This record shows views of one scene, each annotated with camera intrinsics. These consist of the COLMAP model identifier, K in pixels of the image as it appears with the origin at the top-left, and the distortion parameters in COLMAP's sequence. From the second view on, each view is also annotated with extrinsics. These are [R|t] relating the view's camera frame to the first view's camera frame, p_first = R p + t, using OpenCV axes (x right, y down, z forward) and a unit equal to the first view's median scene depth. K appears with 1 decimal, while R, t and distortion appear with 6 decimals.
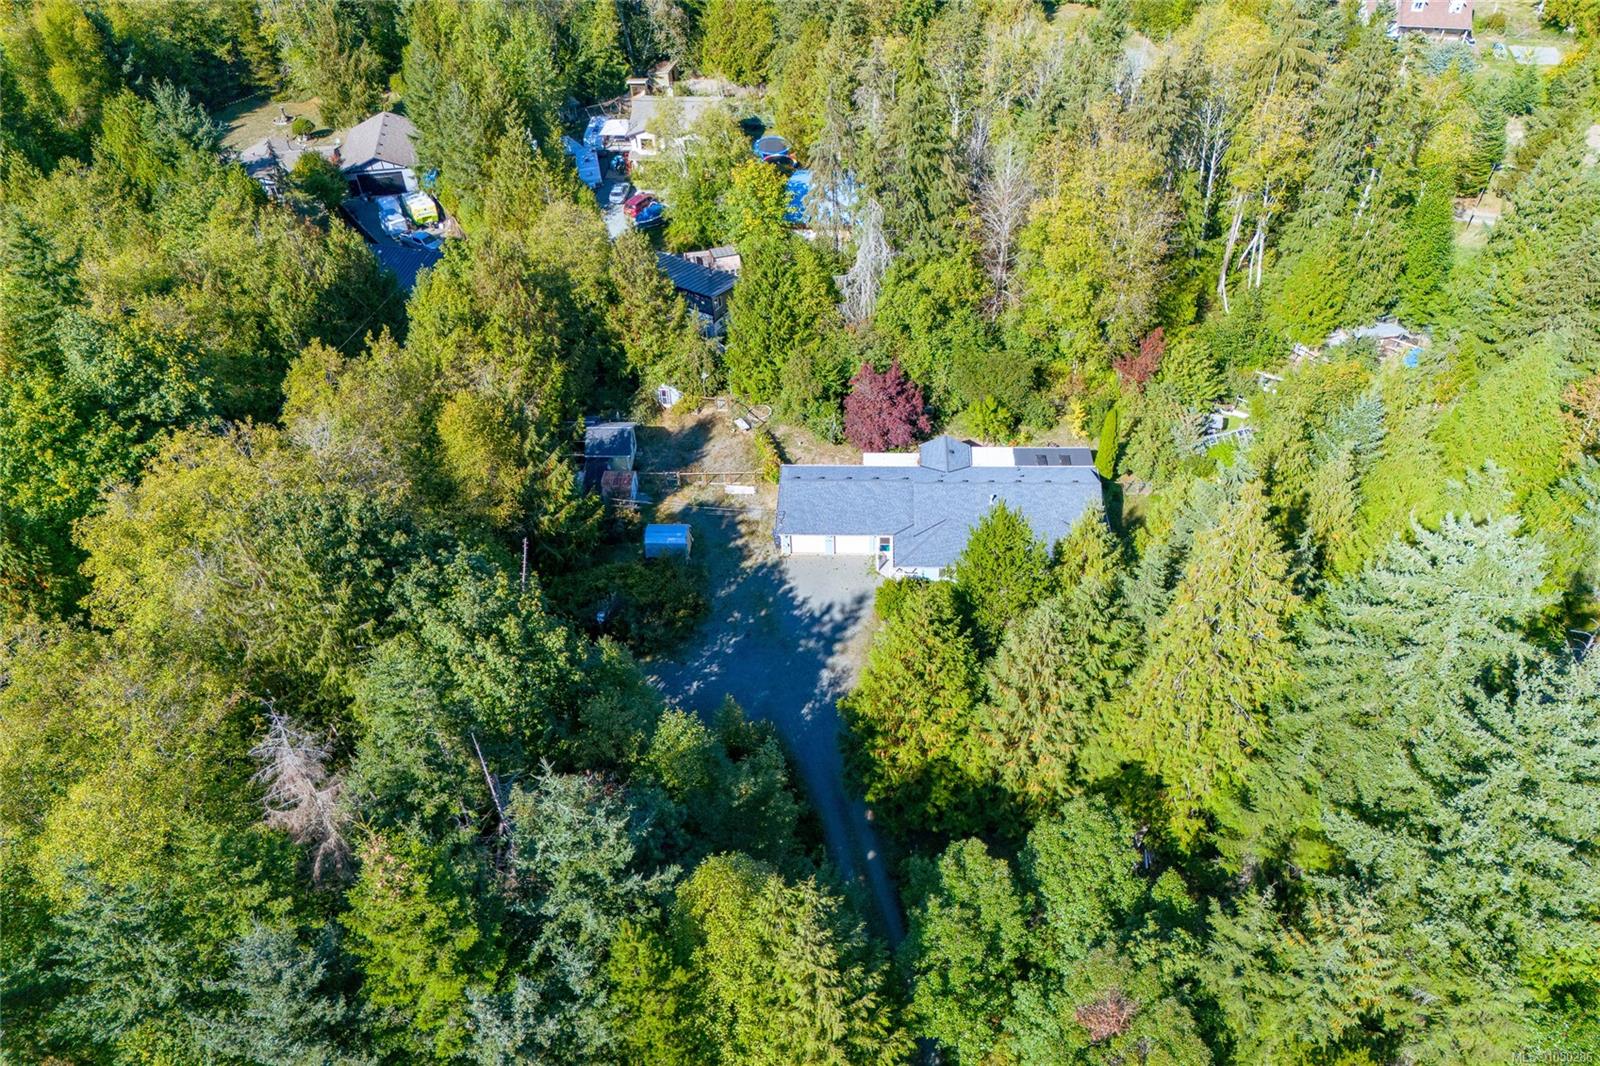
lens RADIAL K [[1159.7, 0, 801.7], [0, 1159.7, 573.4], [0, 0, 1]] dist [0.092597, -0.186980]
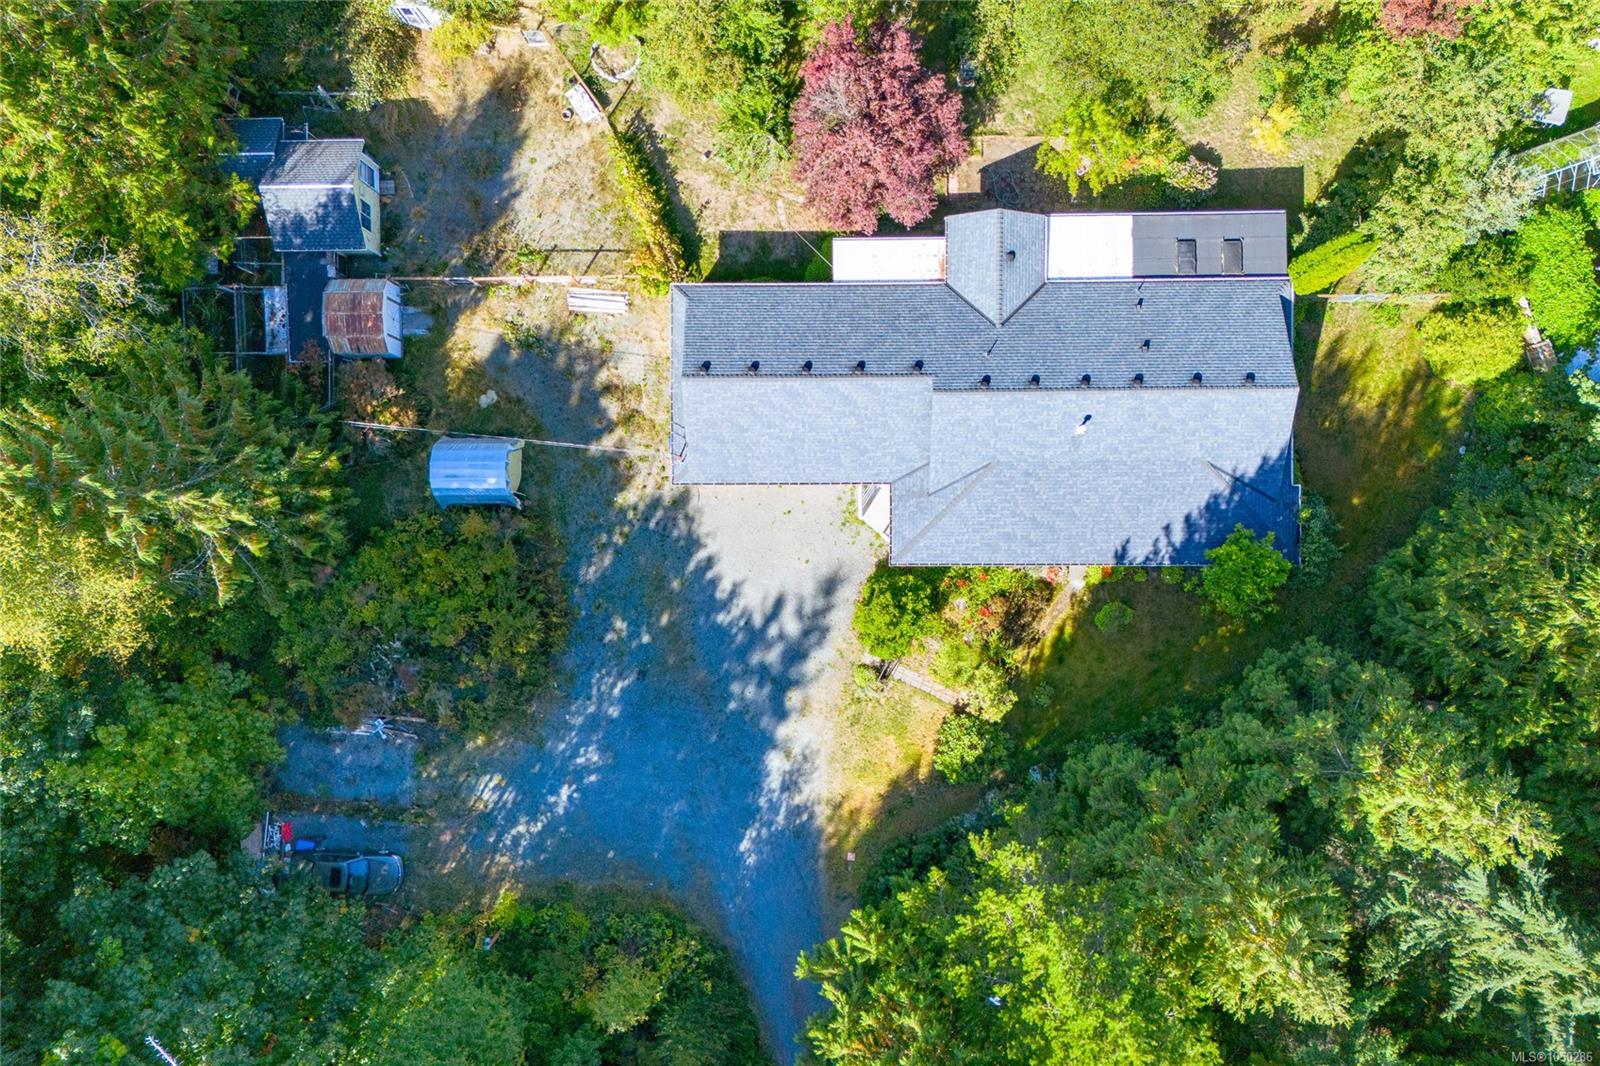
lens RADIAL K [[1159.7, 0, 801.7], [0, 1159.7, 573.4], [0, 0, 1]] dist [0.092597, -0.186980]
pose [[0.998848, -0.047247, 0.008447, 0.030300], [0.027555, 0.708597, 0.705075, -0.371873], [-0.039298, -0.704030, 0.709082, 0.566019]]
